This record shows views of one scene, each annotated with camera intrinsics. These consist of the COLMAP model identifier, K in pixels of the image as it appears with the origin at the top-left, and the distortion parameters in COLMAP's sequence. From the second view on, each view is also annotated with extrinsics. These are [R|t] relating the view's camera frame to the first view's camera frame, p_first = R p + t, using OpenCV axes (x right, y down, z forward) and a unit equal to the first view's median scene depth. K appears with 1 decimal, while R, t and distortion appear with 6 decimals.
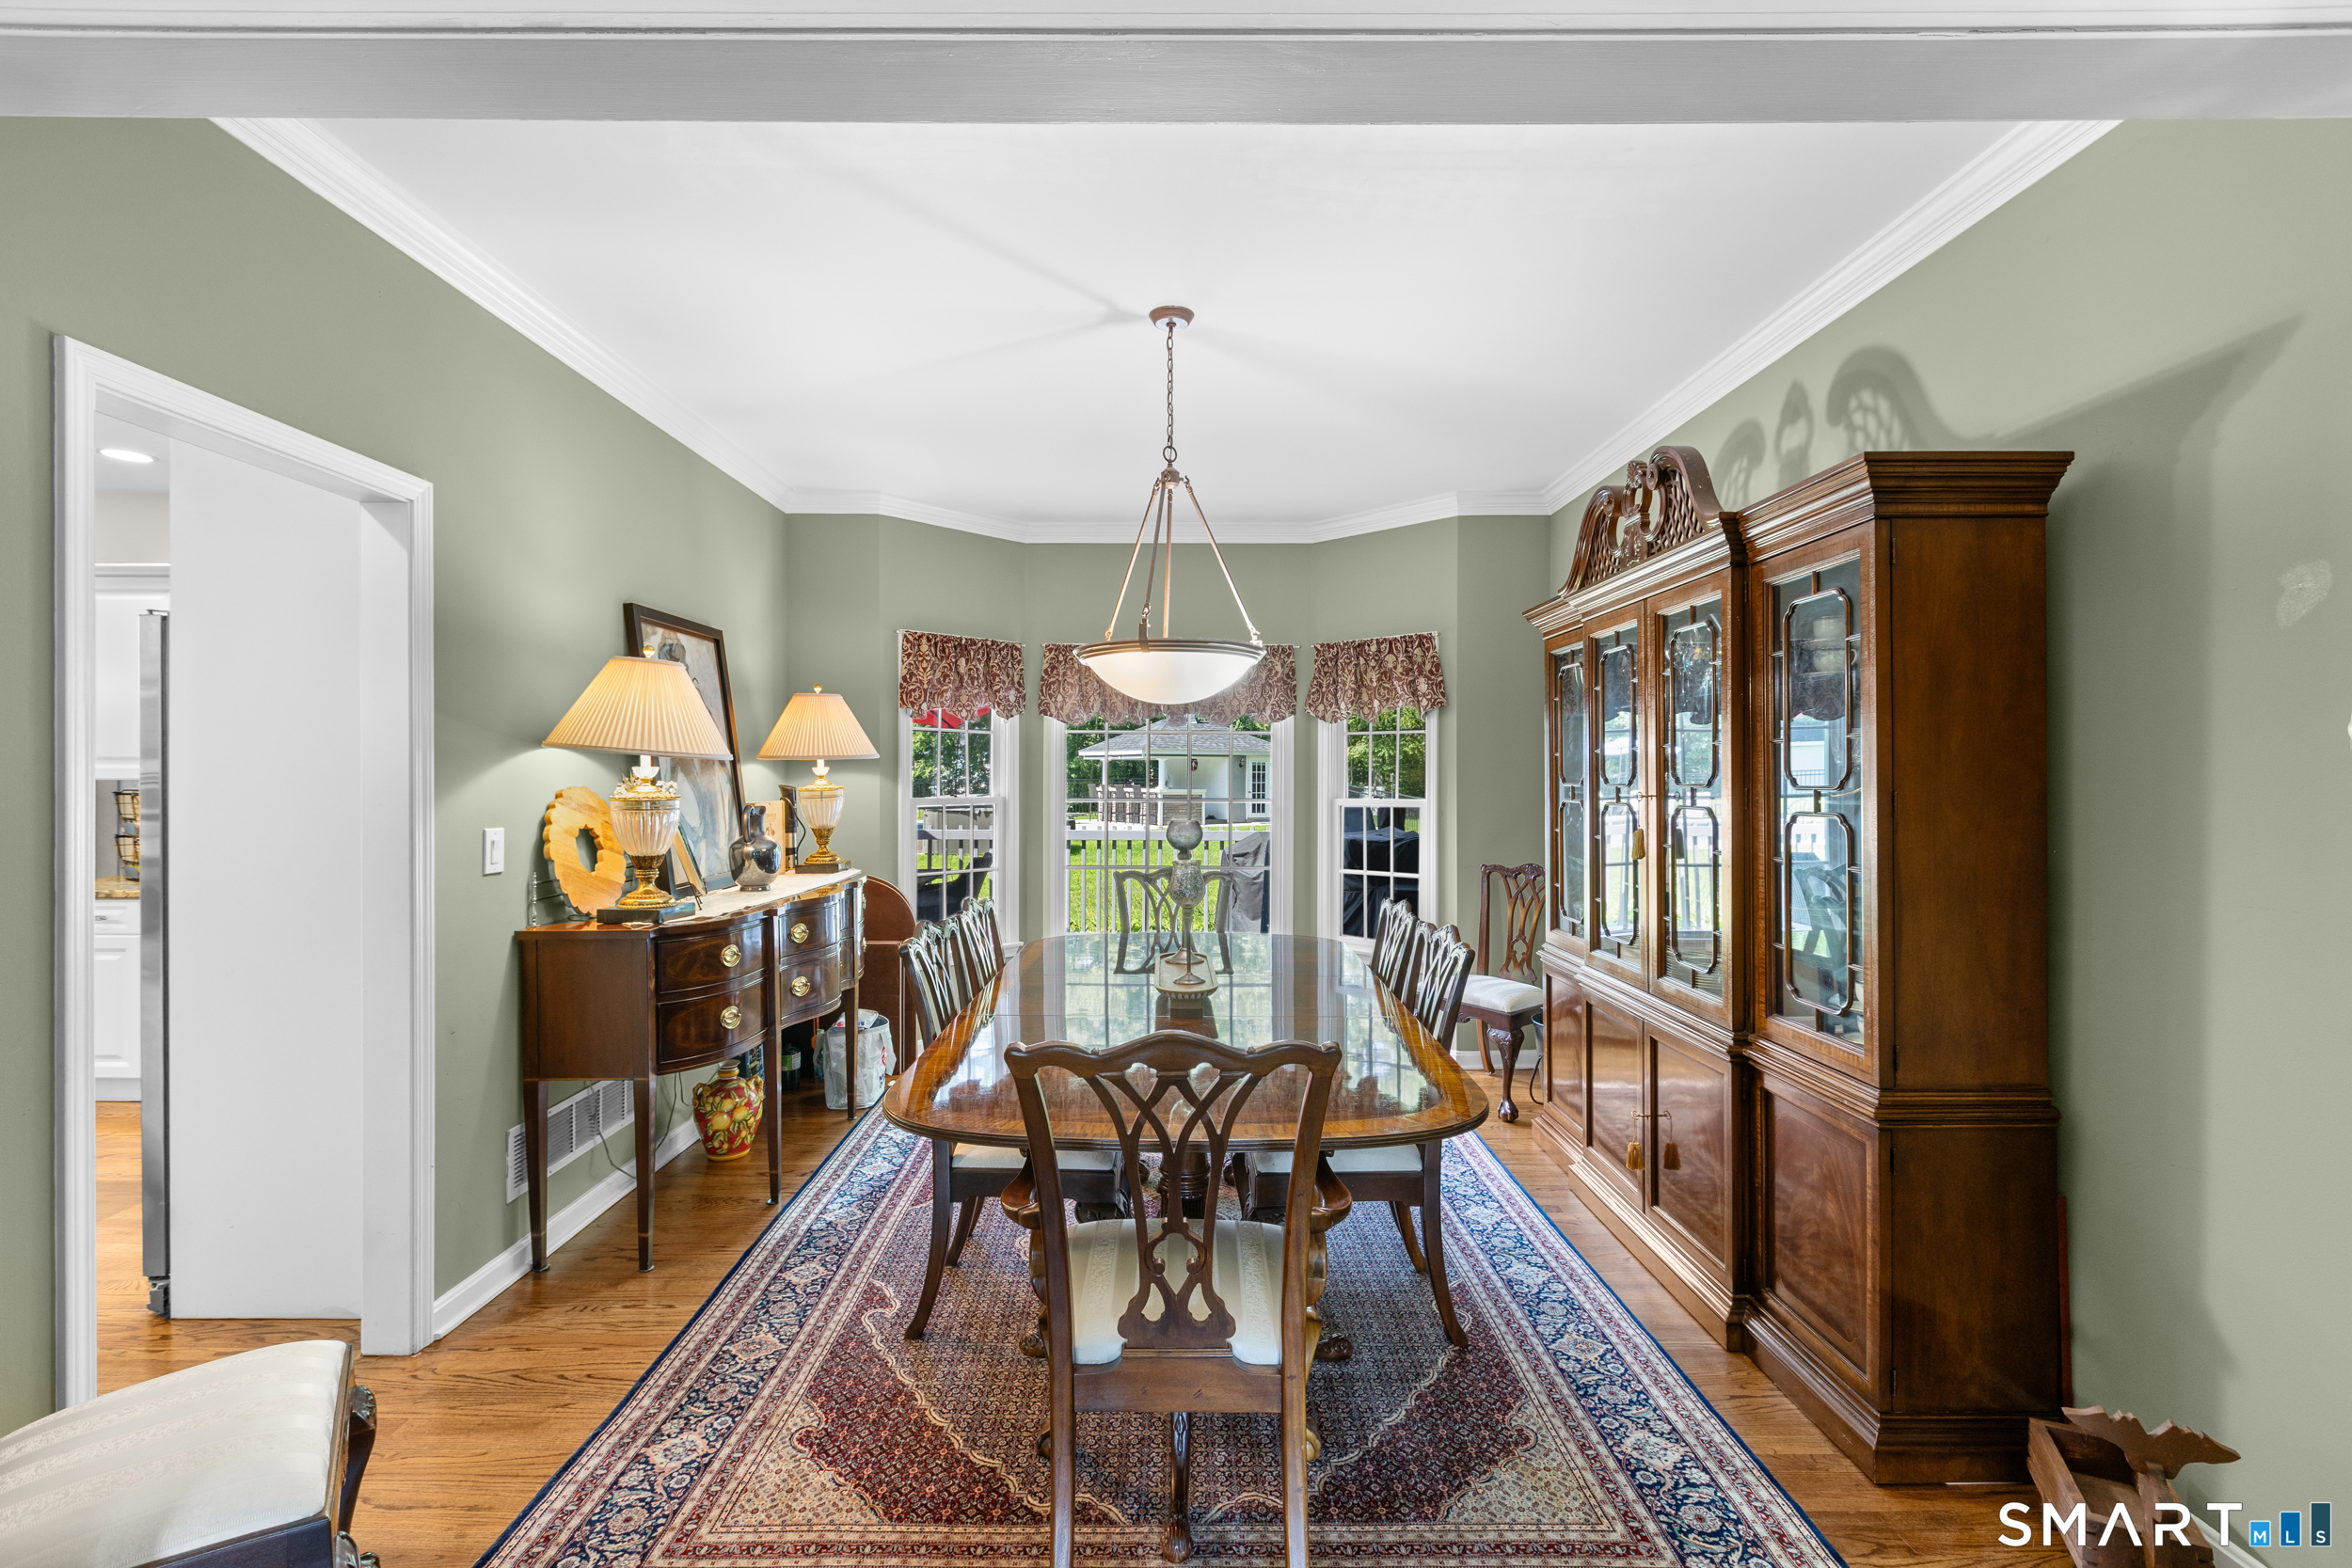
lens RADIAL K [[1042.8, 0, 1164.5], [0, 1042.8, 774.2], [0, 0, 1]] dist [-0.002771, 0.000847]
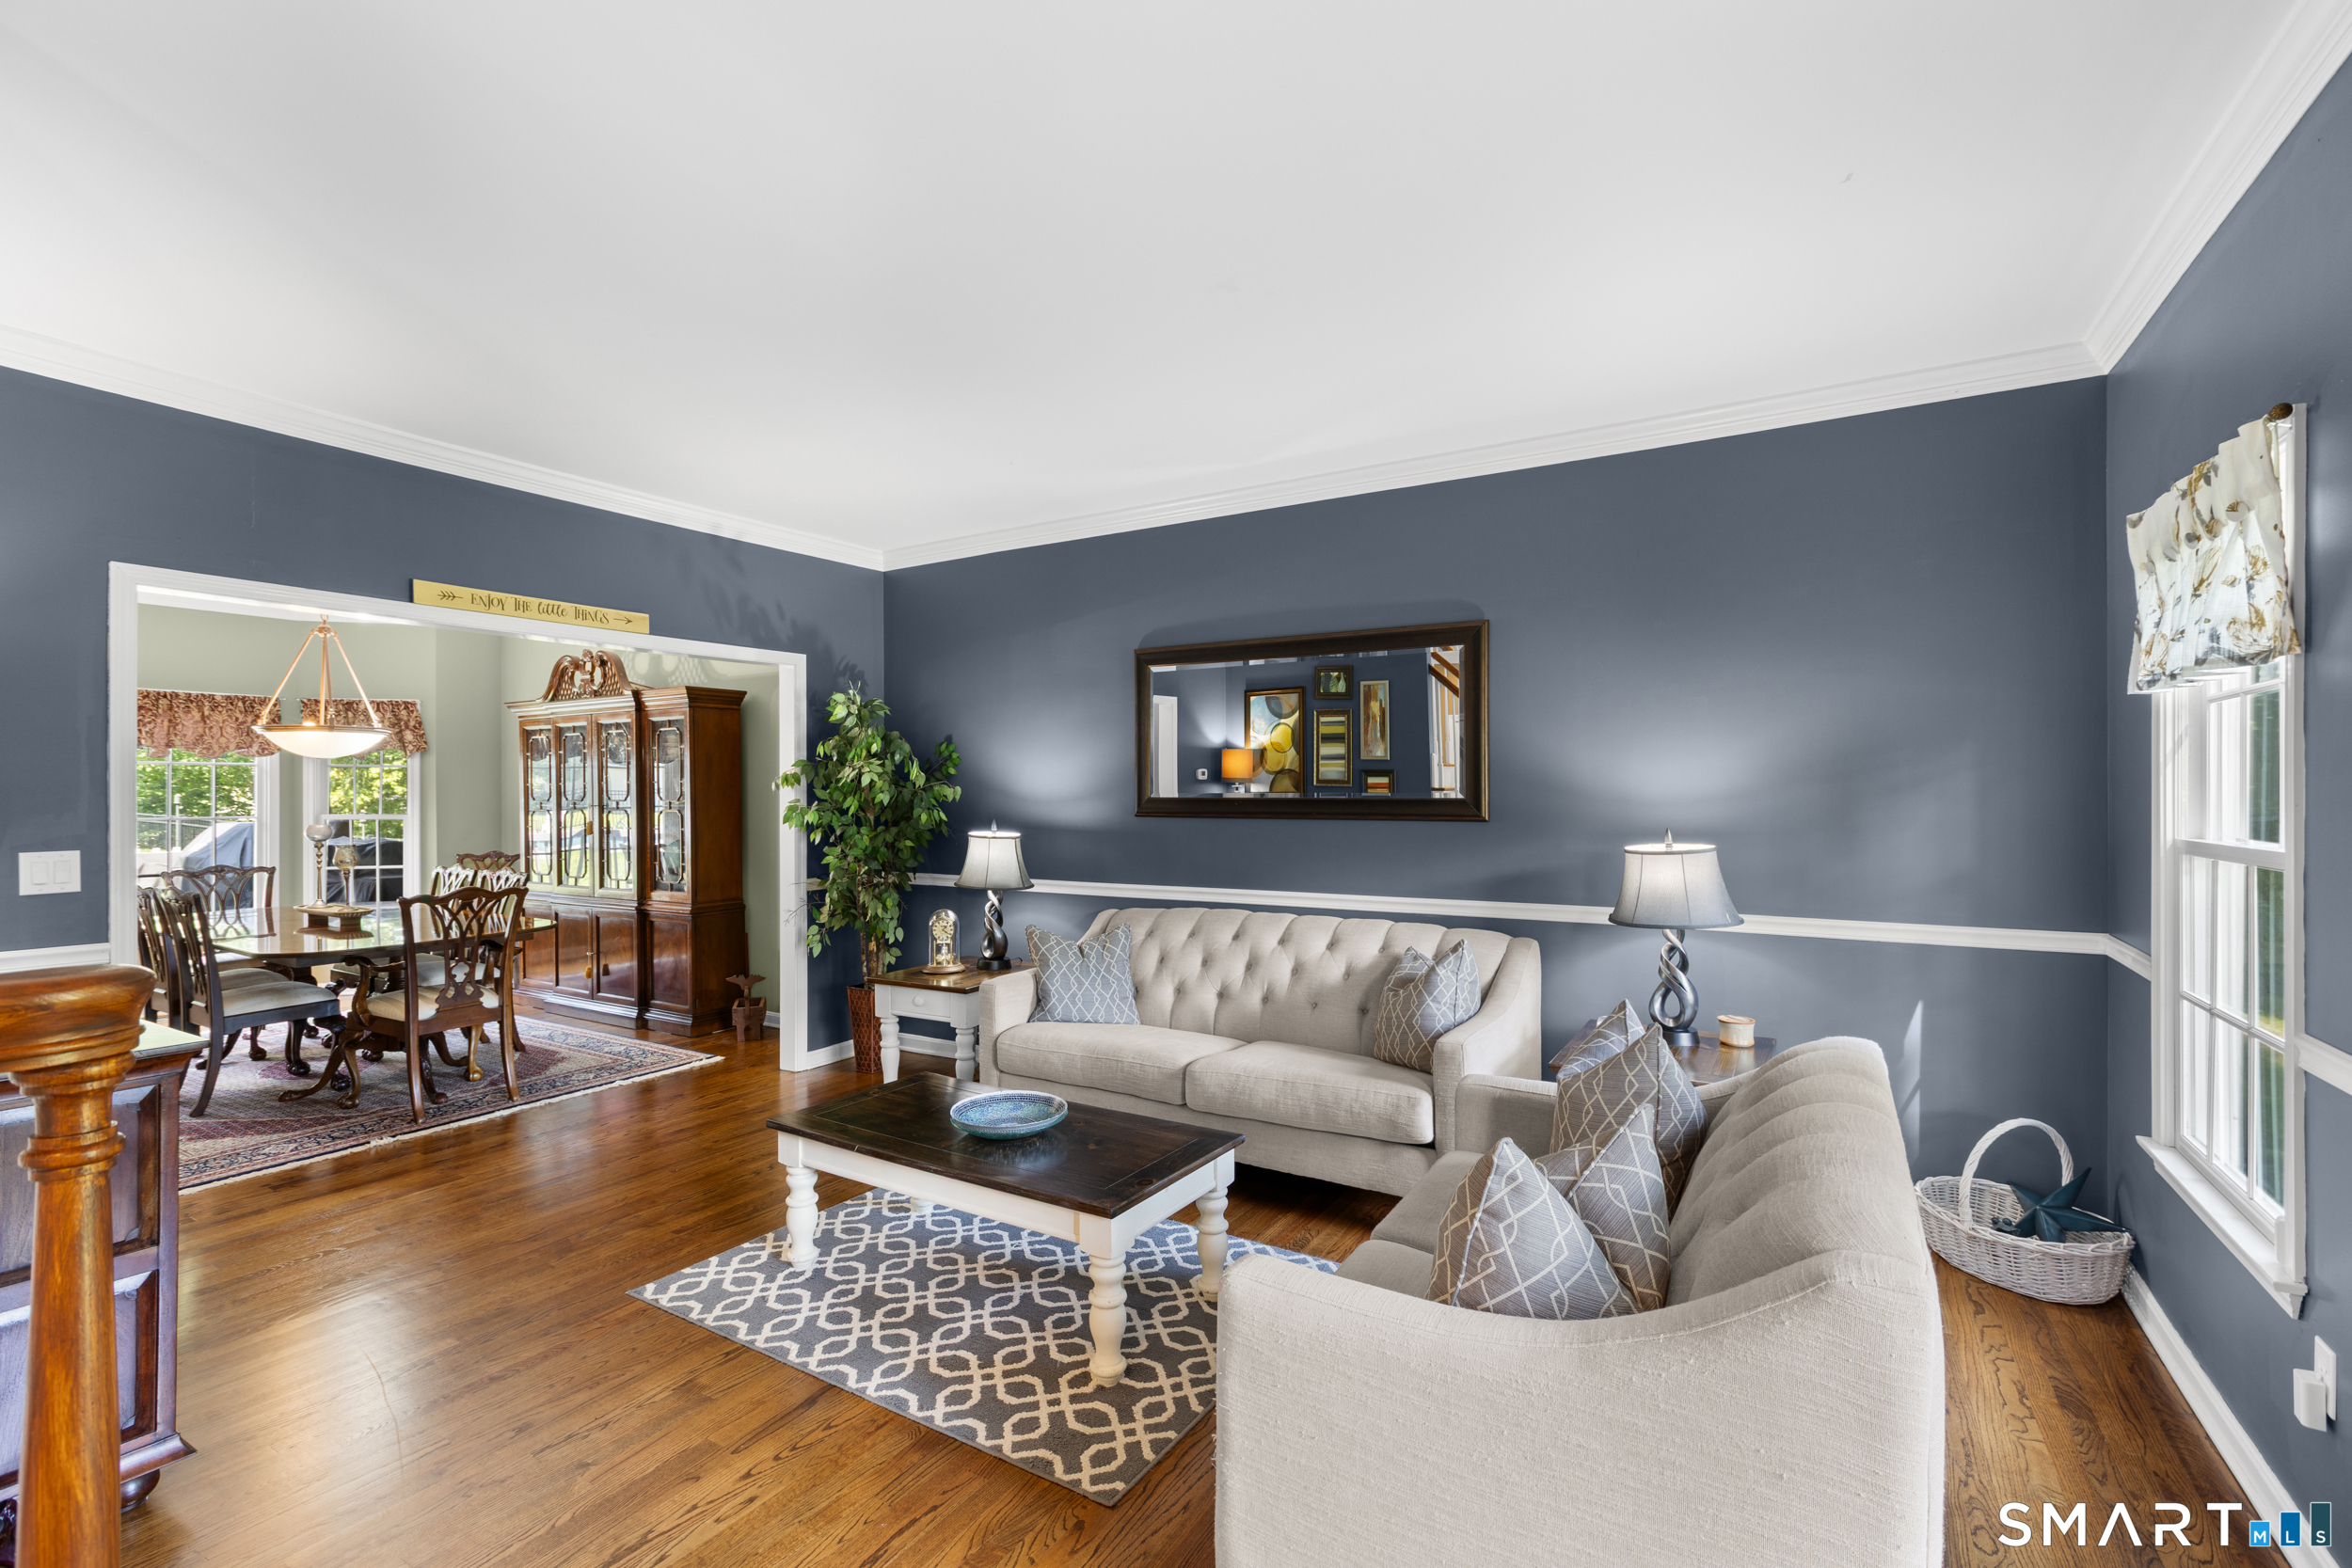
lens RADIAL K [[1042.8, 0, 1164.2], [0, 1042.8, 790.6], [0, 0, 1]] dist [-0.002771, 0.000847]
pose [[0.516306, -0.002851, 0.856400, -0.905162], [0.005982, 0.999982, -0.000278, -0.003132], [-0.856384, 0.005266, 0.516313, -1.316907]]
